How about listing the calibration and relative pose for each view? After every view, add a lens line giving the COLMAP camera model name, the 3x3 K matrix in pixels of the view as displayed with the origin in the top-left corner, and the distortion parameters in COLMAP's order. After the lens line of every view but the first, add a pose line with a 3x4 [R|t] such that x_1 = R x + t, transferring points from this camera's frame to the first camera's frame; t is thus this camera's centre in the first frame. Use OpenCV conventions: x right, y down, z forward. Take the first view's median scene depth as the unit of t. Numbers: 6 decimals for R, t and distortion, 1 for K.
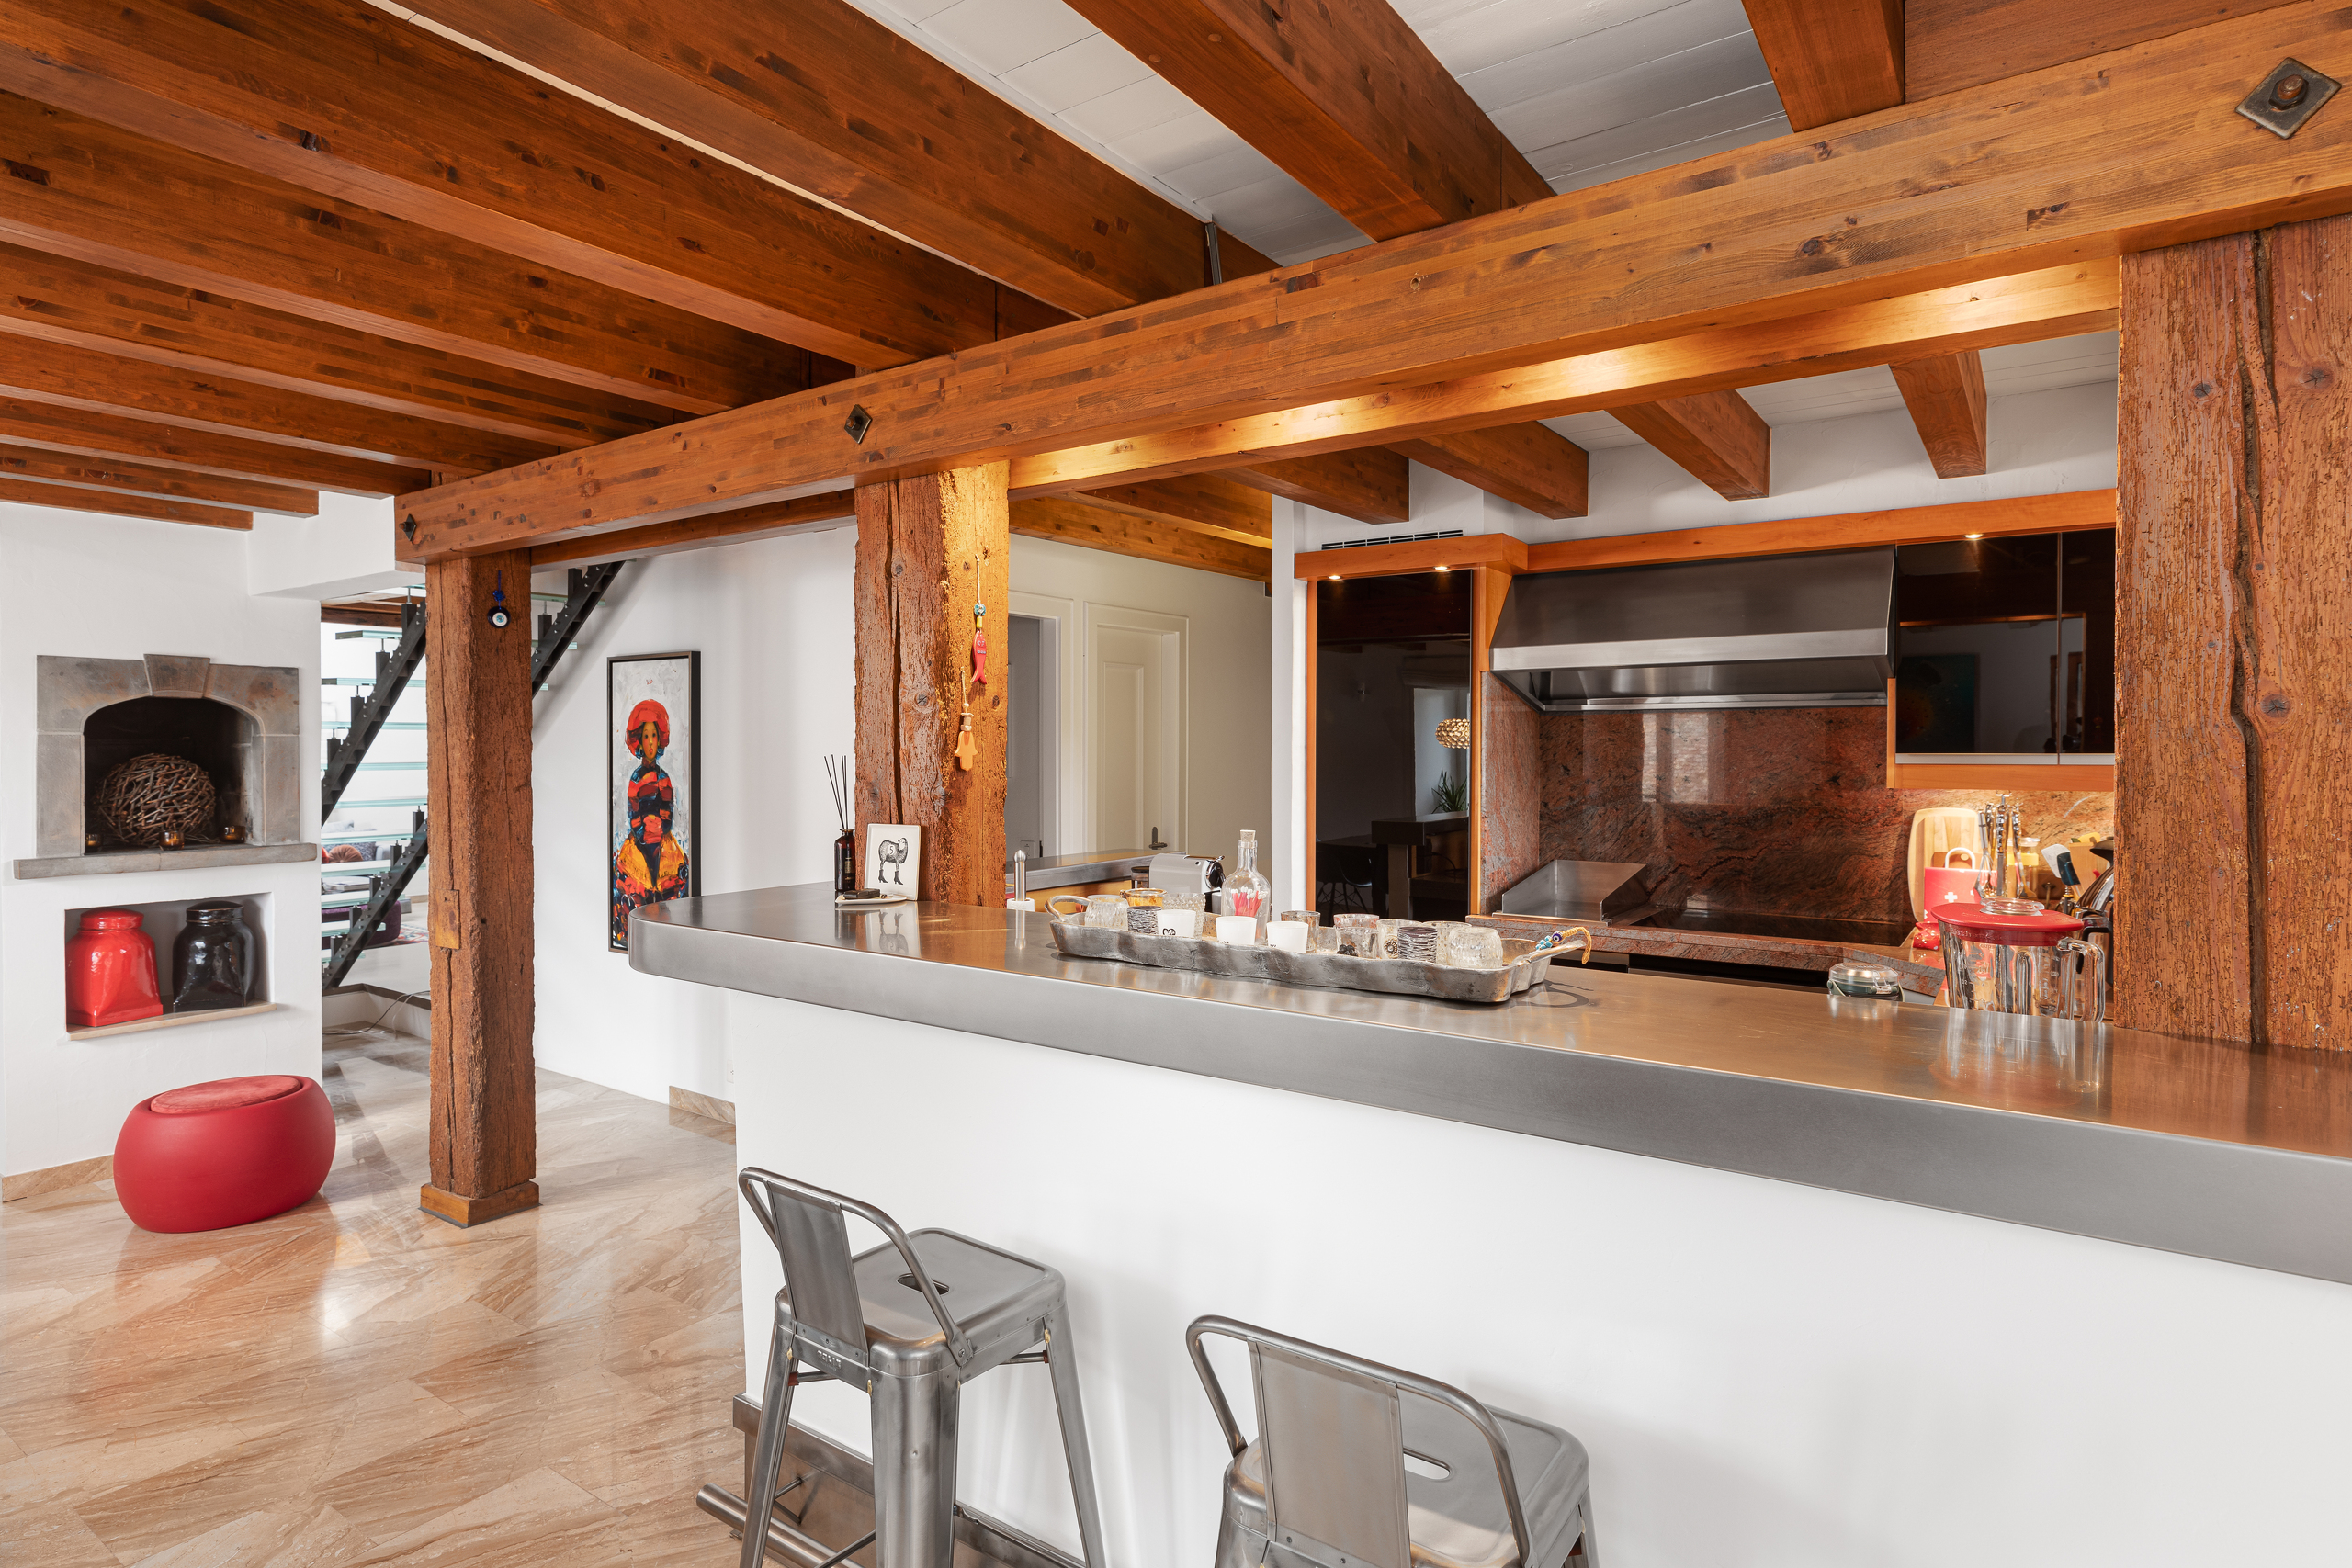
lens RADIAL K [[1241.2, 0, 1176.0], [0, 1241.2, 766.5], [0, 0, 1]] dist [-0.001713, 0.000669]
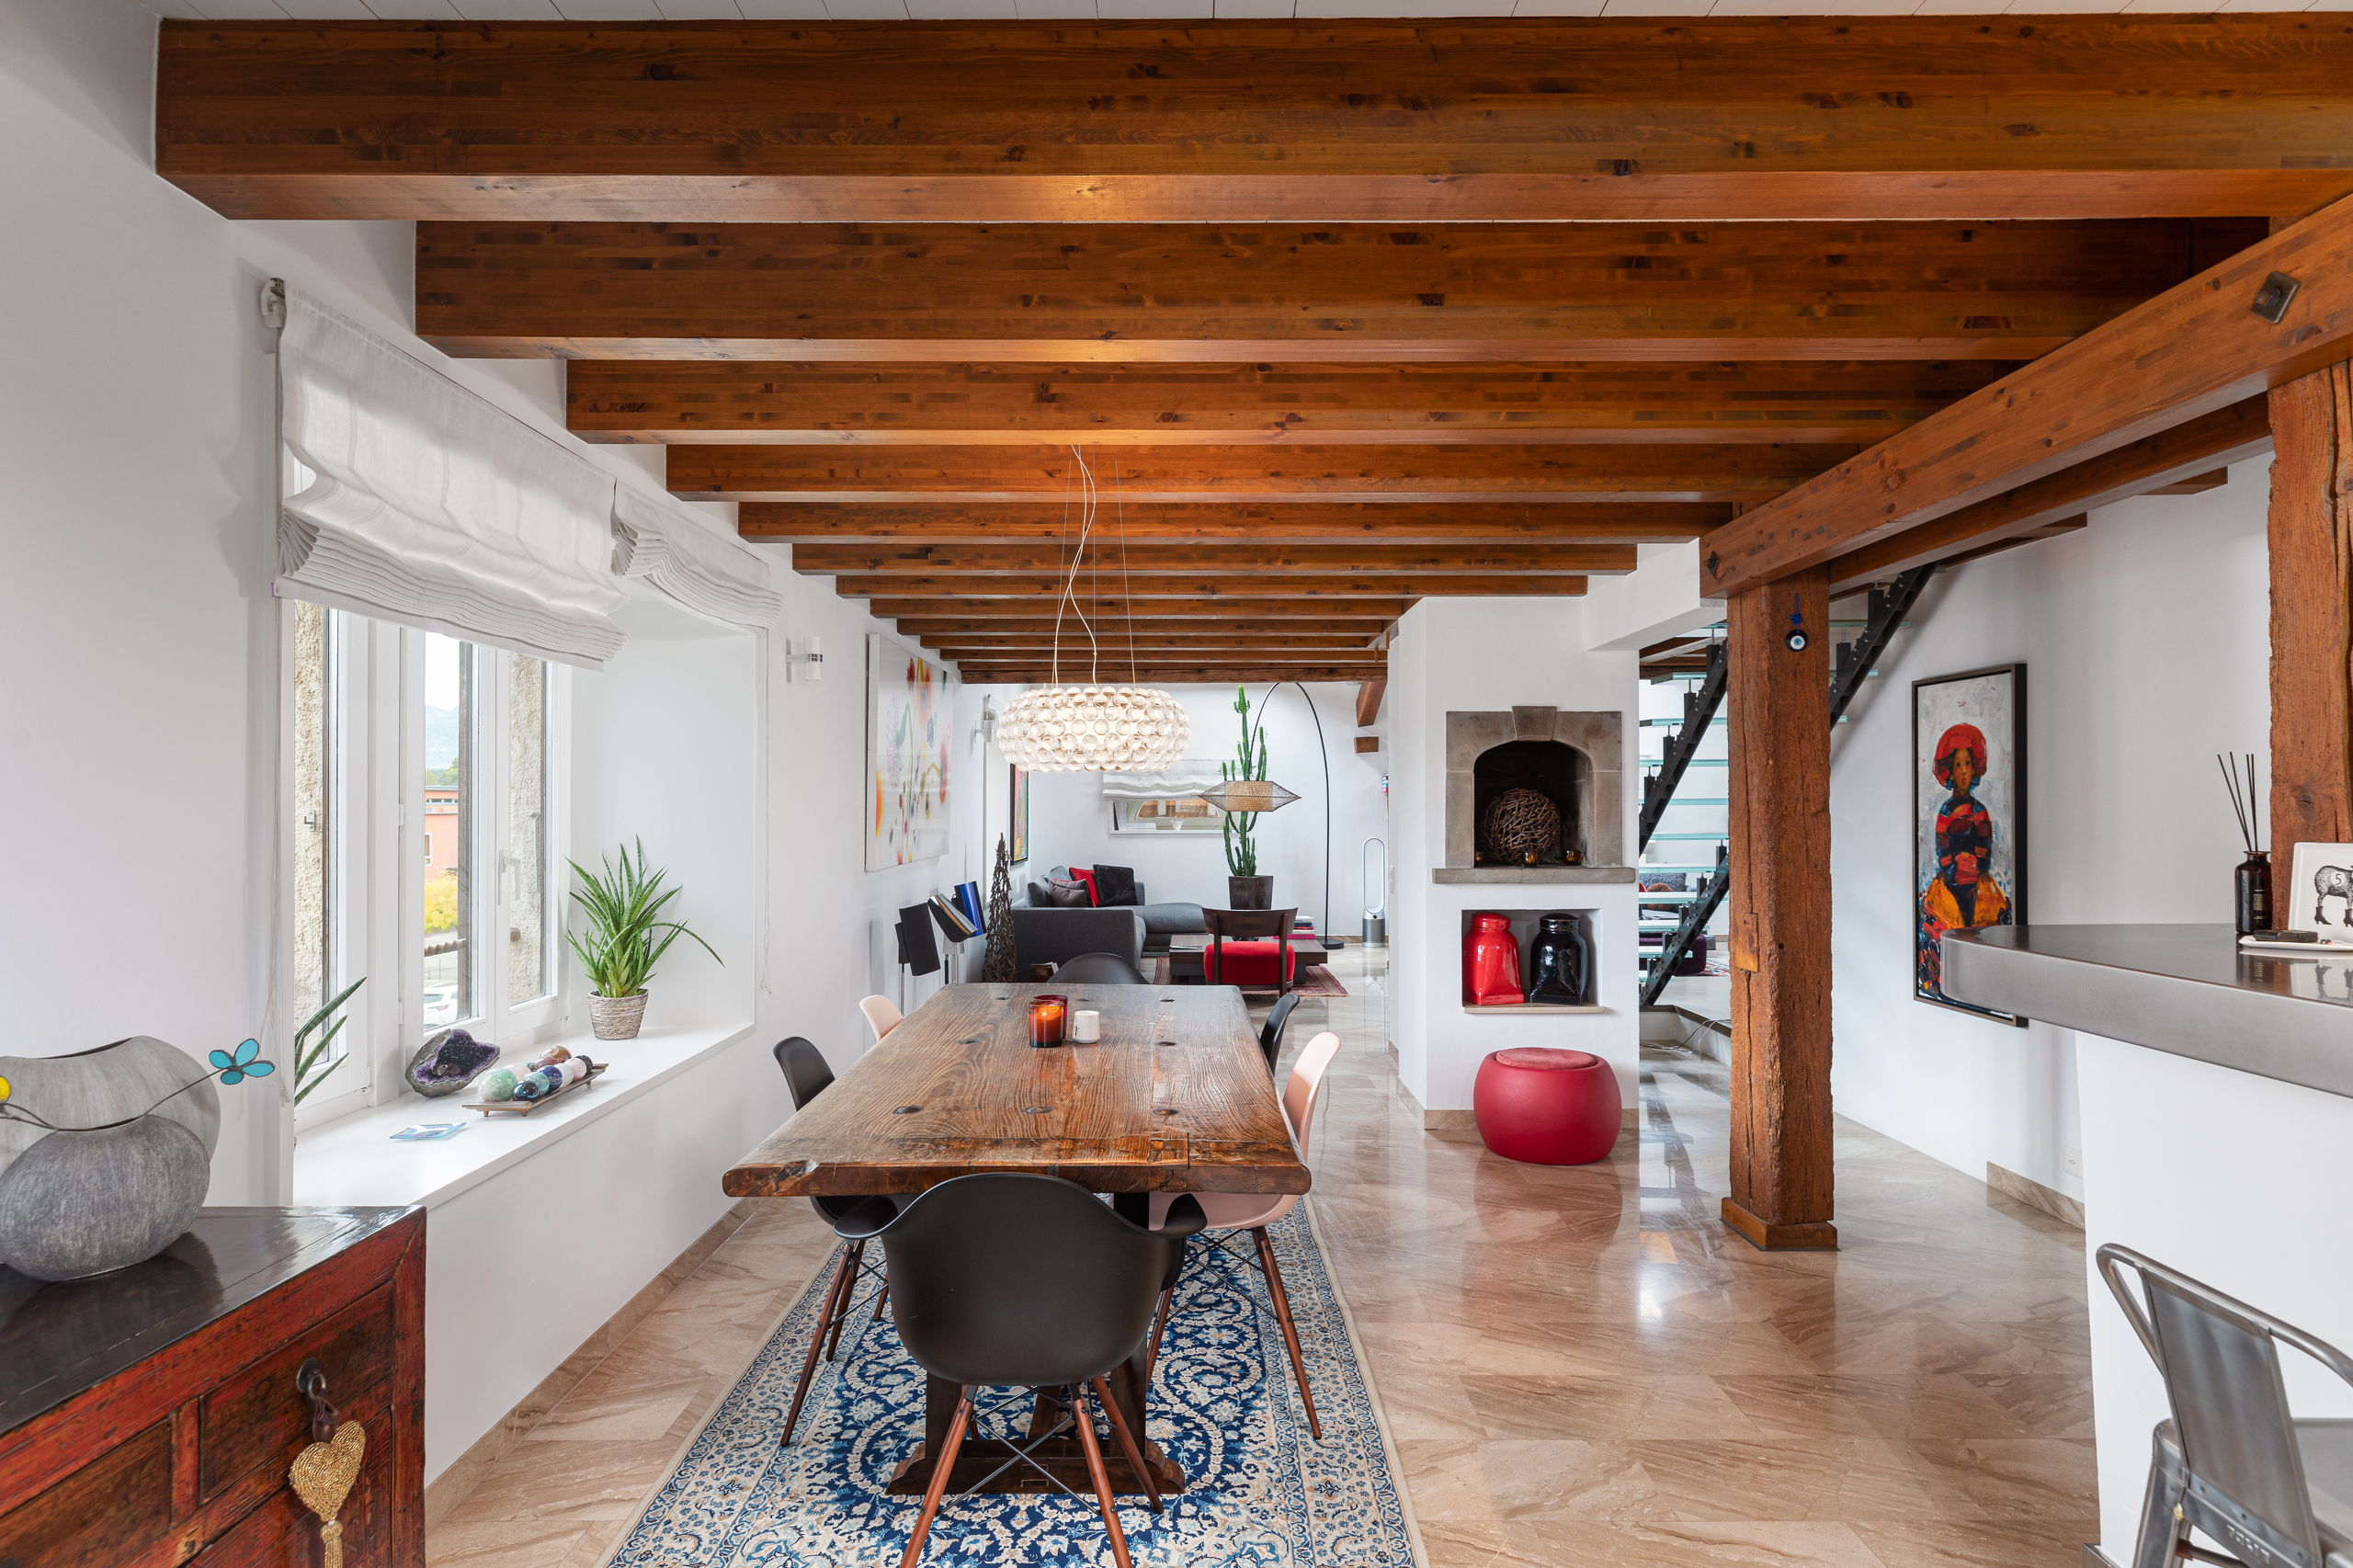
lens RADIAL K [[1237.1, 0, 1167.9], [0, 1237.1, 797.4], [0, 0, 1]] dist [0.000387, -0.001223]
pose [[0.565413, -0.008322, -0.824766, -0.017972], [-0.009054, 0.999826, -0.016295, 0.028871], [0.824758, 0.016681, 0.565240, 0.033916]]
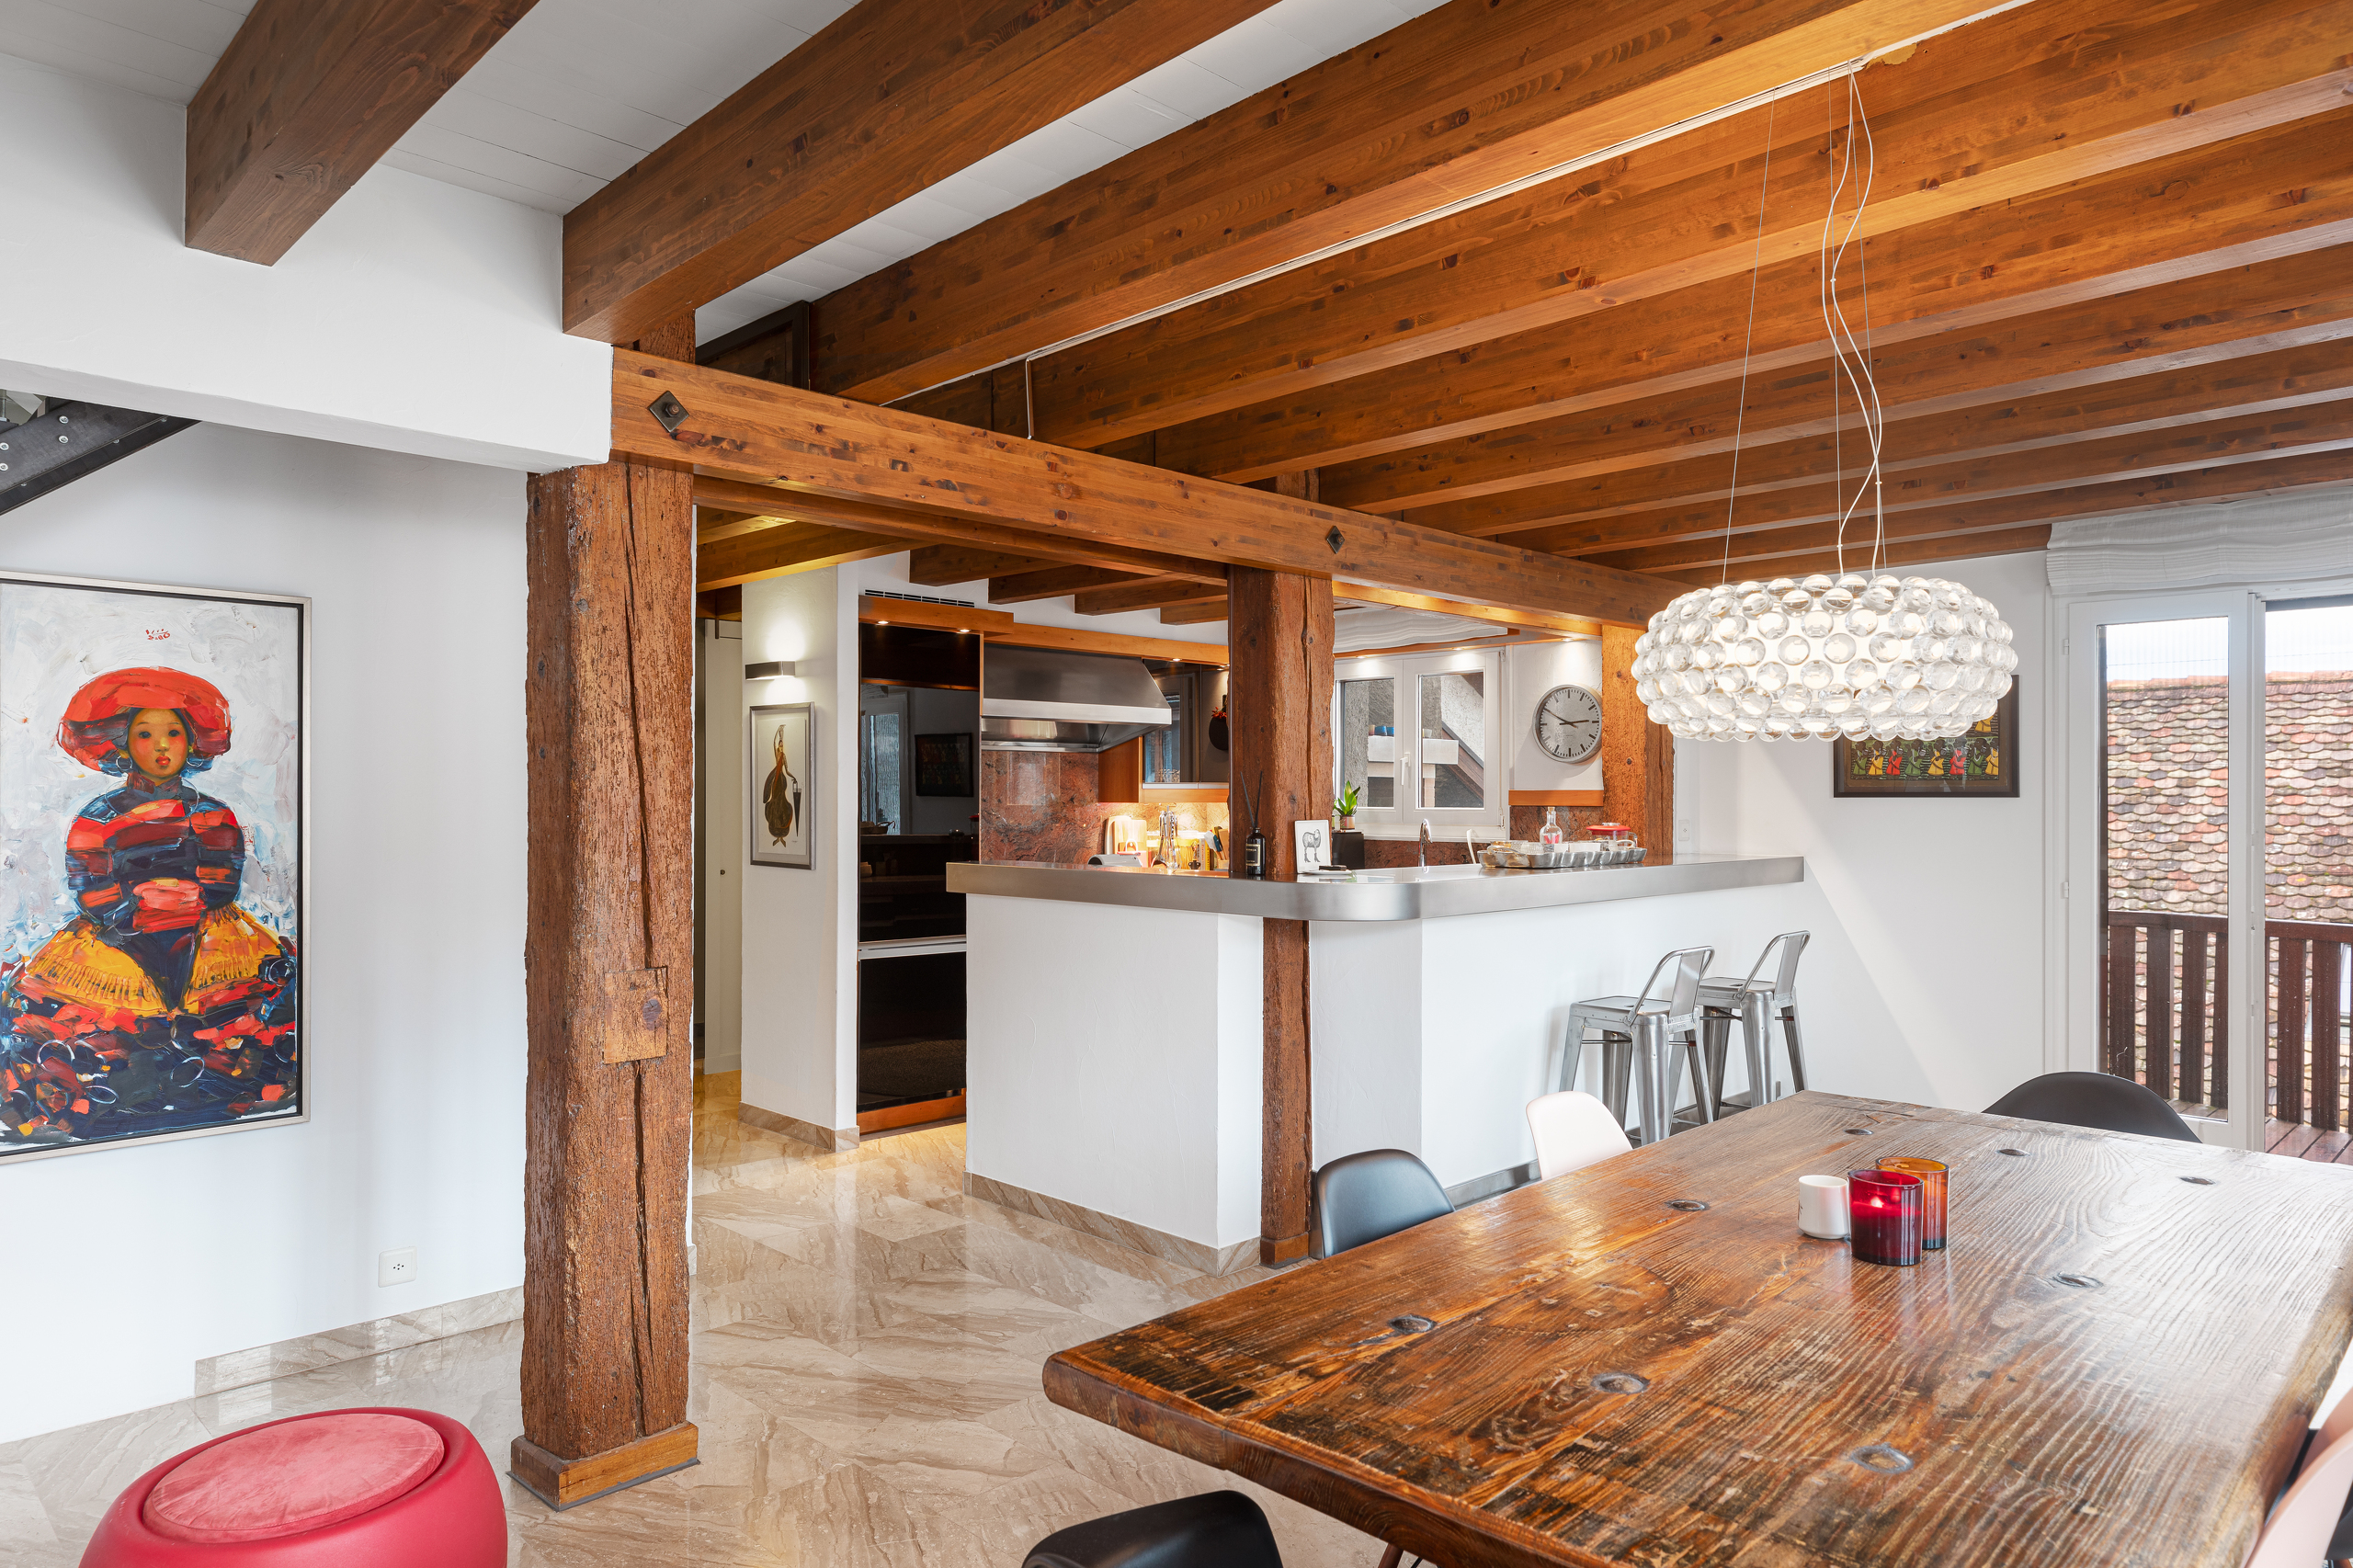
lens RADIAL K [[1442.9, 0, 1175.3], [0, 1442.9, 788.9], [0, 0, 1]] dist [-0.000111, -0.000084]
pose [[0.169471, 0.004517, 0.985525, -1.464845], [0.014217, 0.999874, -0.007028, 0.015596], [-0.985433, 0.015202, 0.169385, 0.680560]]
